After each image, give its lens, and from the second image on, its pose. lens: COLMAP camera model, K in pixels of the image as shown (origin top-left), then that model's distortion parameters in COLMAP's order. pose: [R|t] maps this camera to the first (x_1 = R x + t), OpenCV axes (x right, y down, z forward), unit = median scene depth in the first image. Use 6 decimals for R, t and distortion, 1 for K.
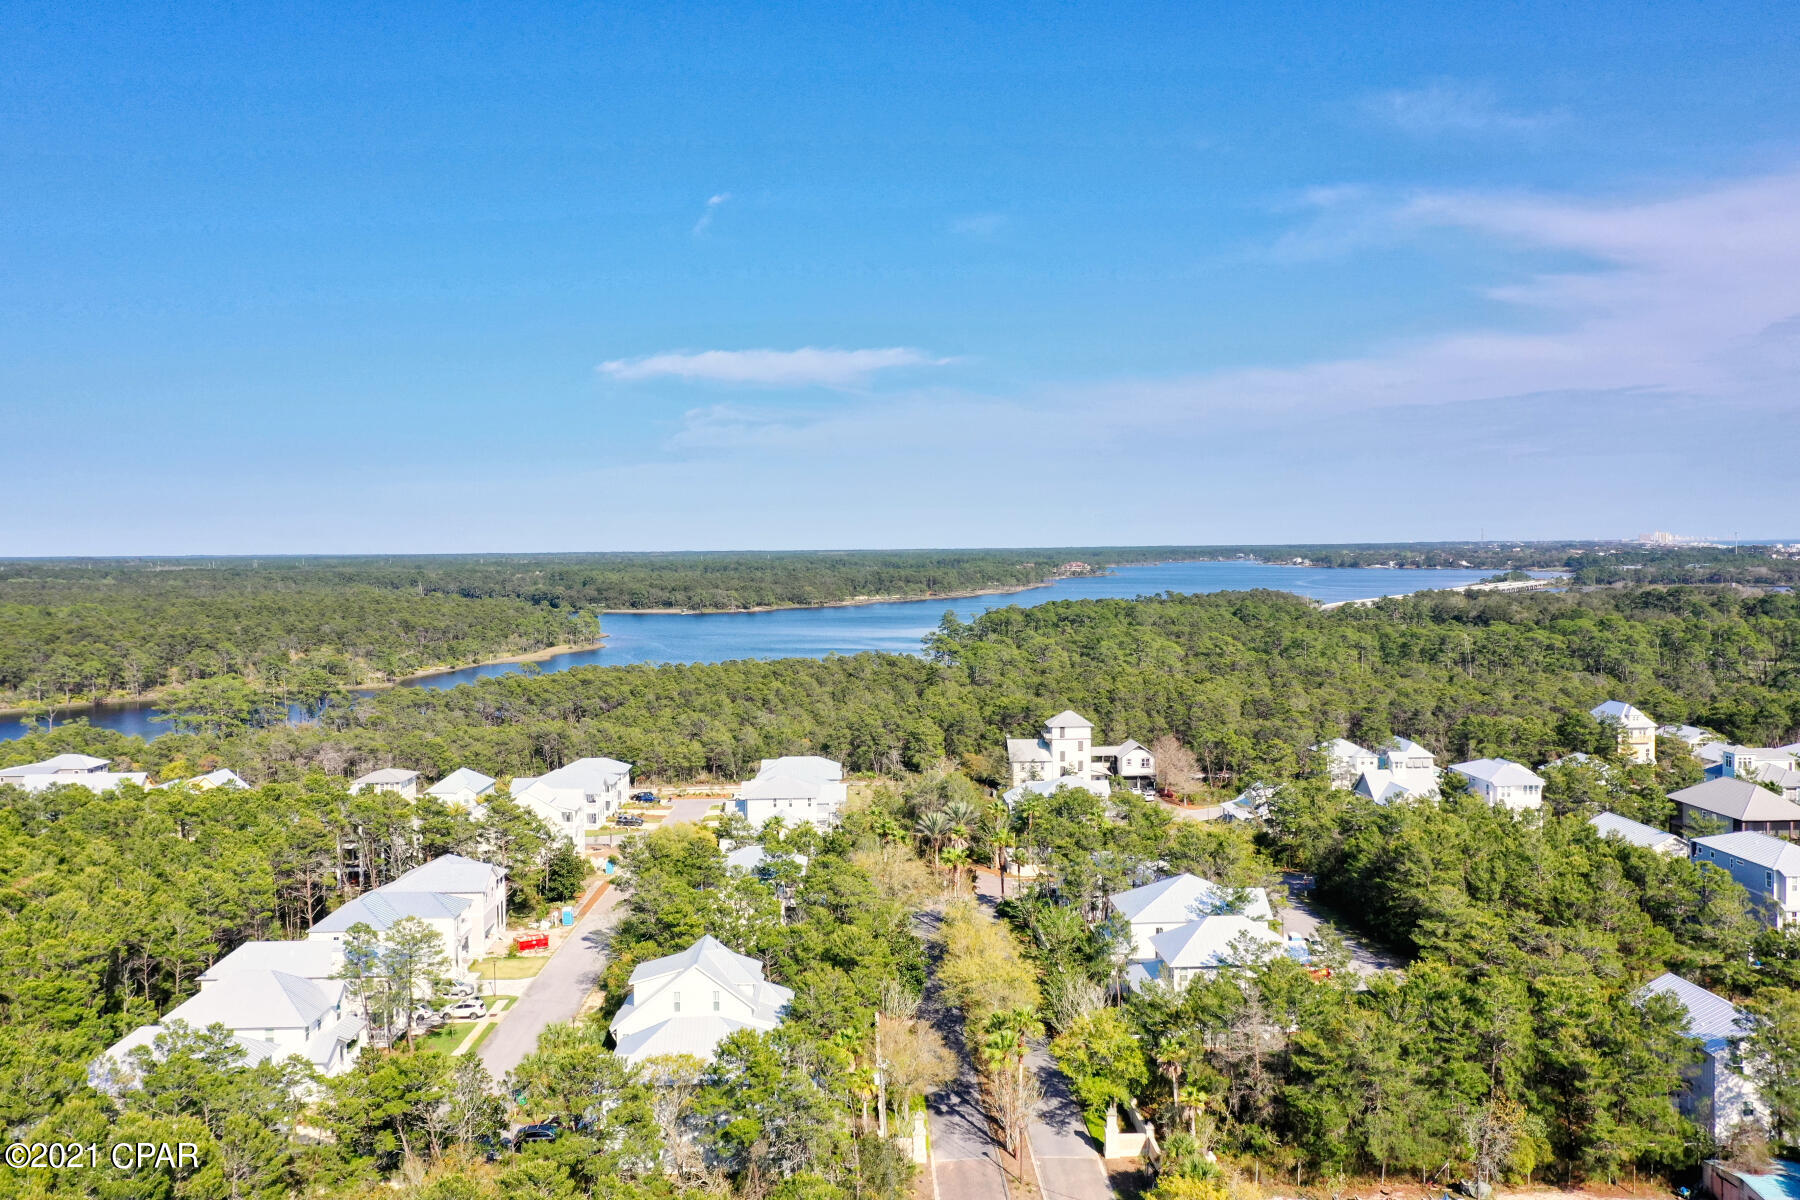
lens RADIAL K [[1427.3, 0, 897.8], [0, 1427.3, 603.5], [0, 0, 1]] dist [0.014917, -0.000578]
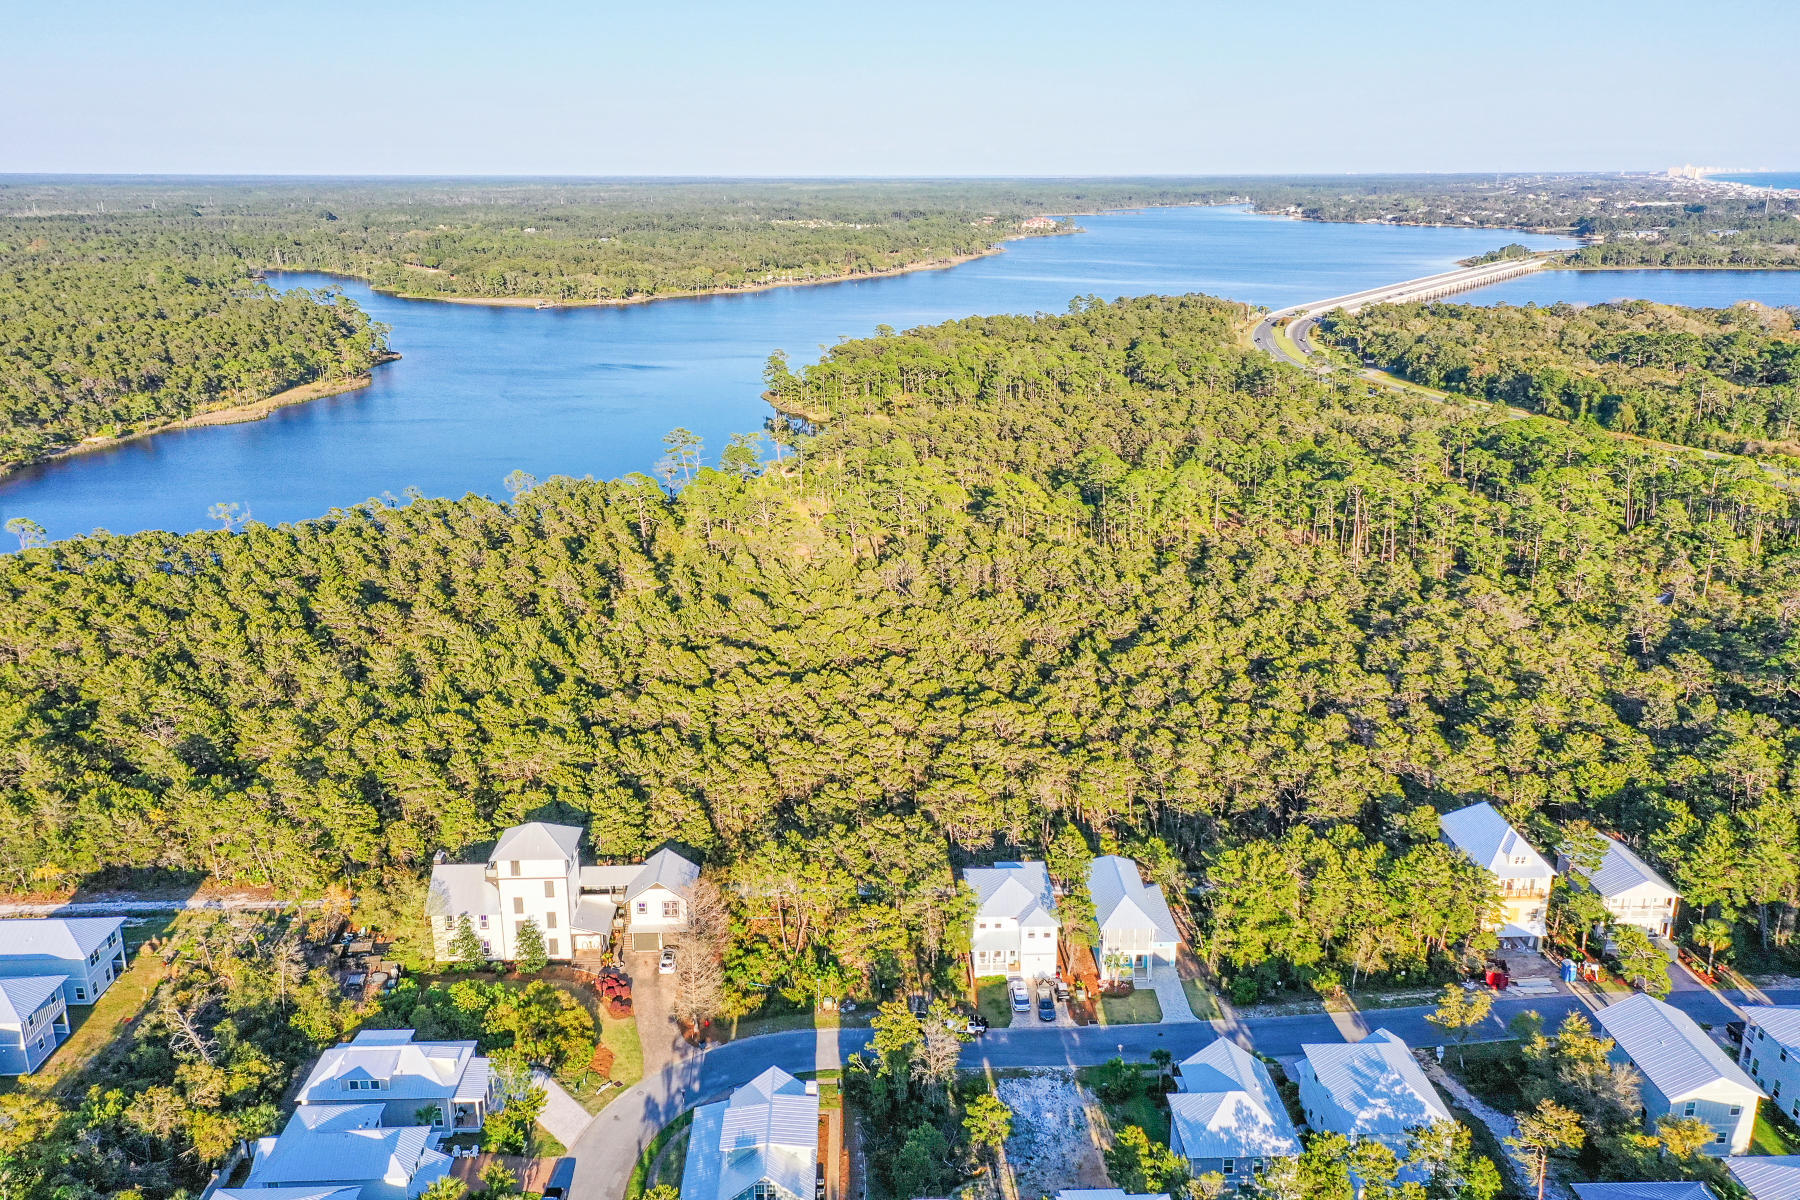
lens RADIAL K [[1419.3, 0, 900.0], [0, 1419.3, 600.0], [0, 0, 1]] dist [0.006585, 0.012655]
pose [[0.999957, 0.008366, 0.003987, 0.203871], [-0.009101, 0.967695, 0.251961, -0.120551], [-0.001751, -0.251986, 0.967729, 0.367829]]
